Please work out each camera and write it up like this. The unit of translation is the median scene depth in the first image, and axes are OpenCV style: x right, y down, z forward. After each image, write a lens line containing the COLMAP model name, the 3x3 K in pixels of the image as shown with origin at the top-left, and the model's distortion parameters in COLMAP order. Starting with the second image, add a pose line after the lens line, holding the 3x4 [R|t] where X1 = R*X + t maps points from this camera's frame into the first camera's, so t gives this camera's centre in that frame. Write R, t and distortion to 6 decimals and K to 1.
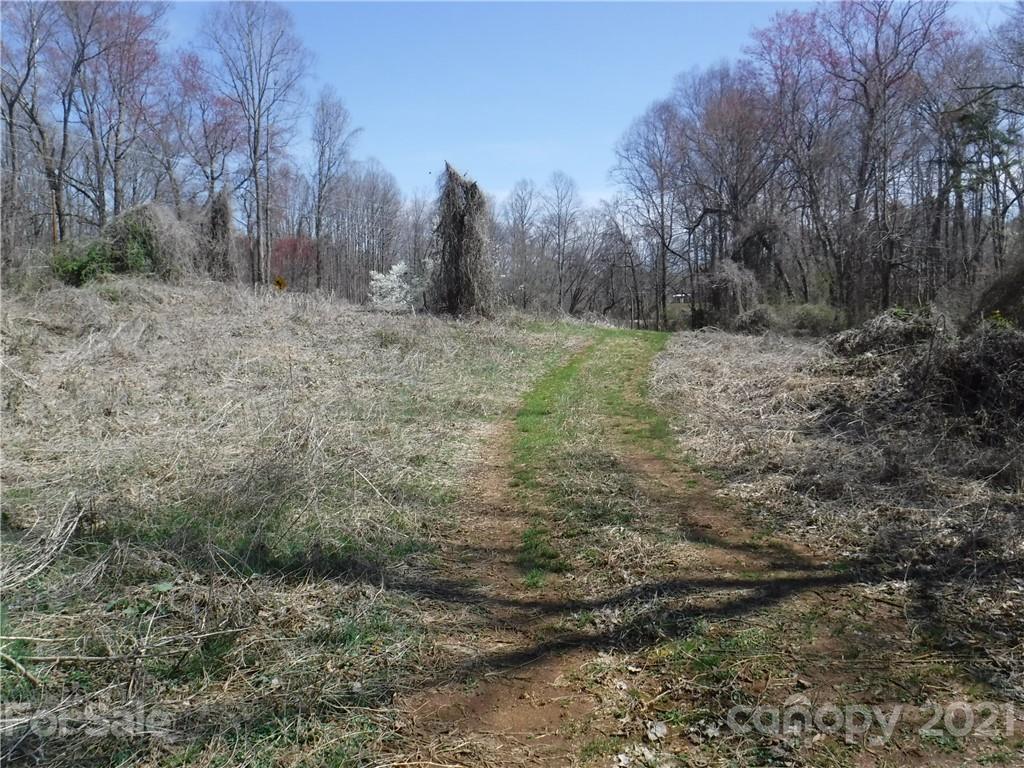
lens RADIAL K [[838.2, 0, 512.0], [0, 838.2, 384.0], [0, 0, 1]] dist [-0.101193, 0.001071]
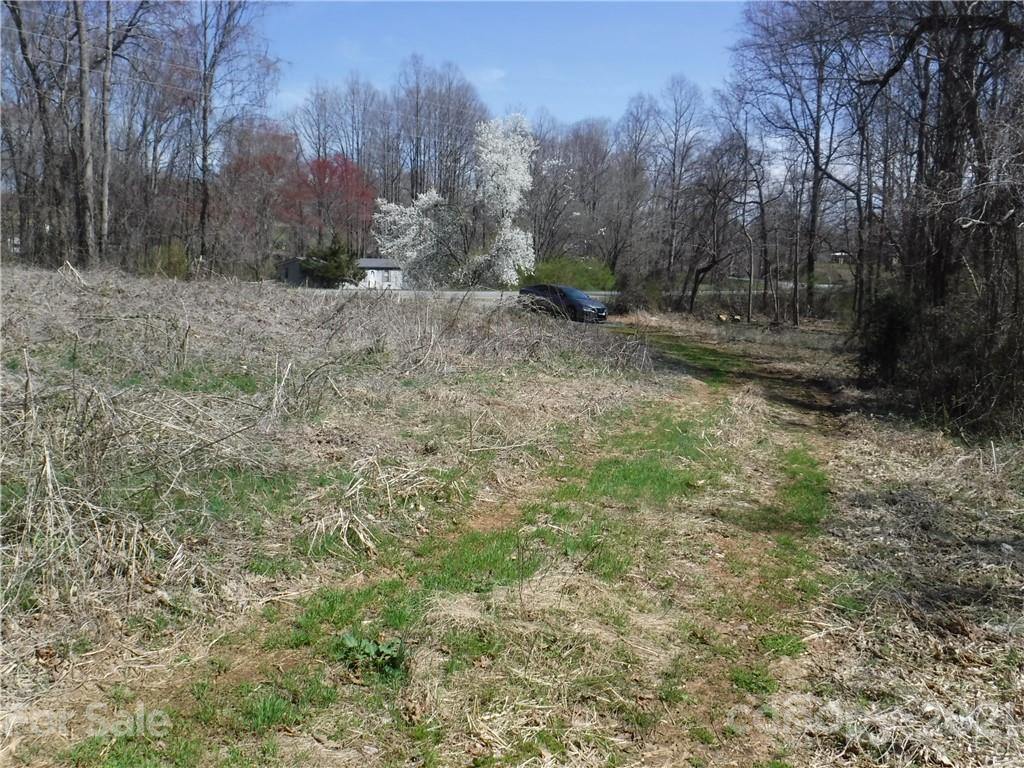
lens RADIAL K [[838.2, 0, 512.0], [0, 838.2, 384.0], [0, 0, 1]] dist [-0.101193, 0.001071]
pose [[0.983174, 0.065931, -0.170356, 0.066104], [-0.055269, 0.996248, 0.066595, -0.032711], [0.174107, -0.056059, 0.983130, 0.315747]]
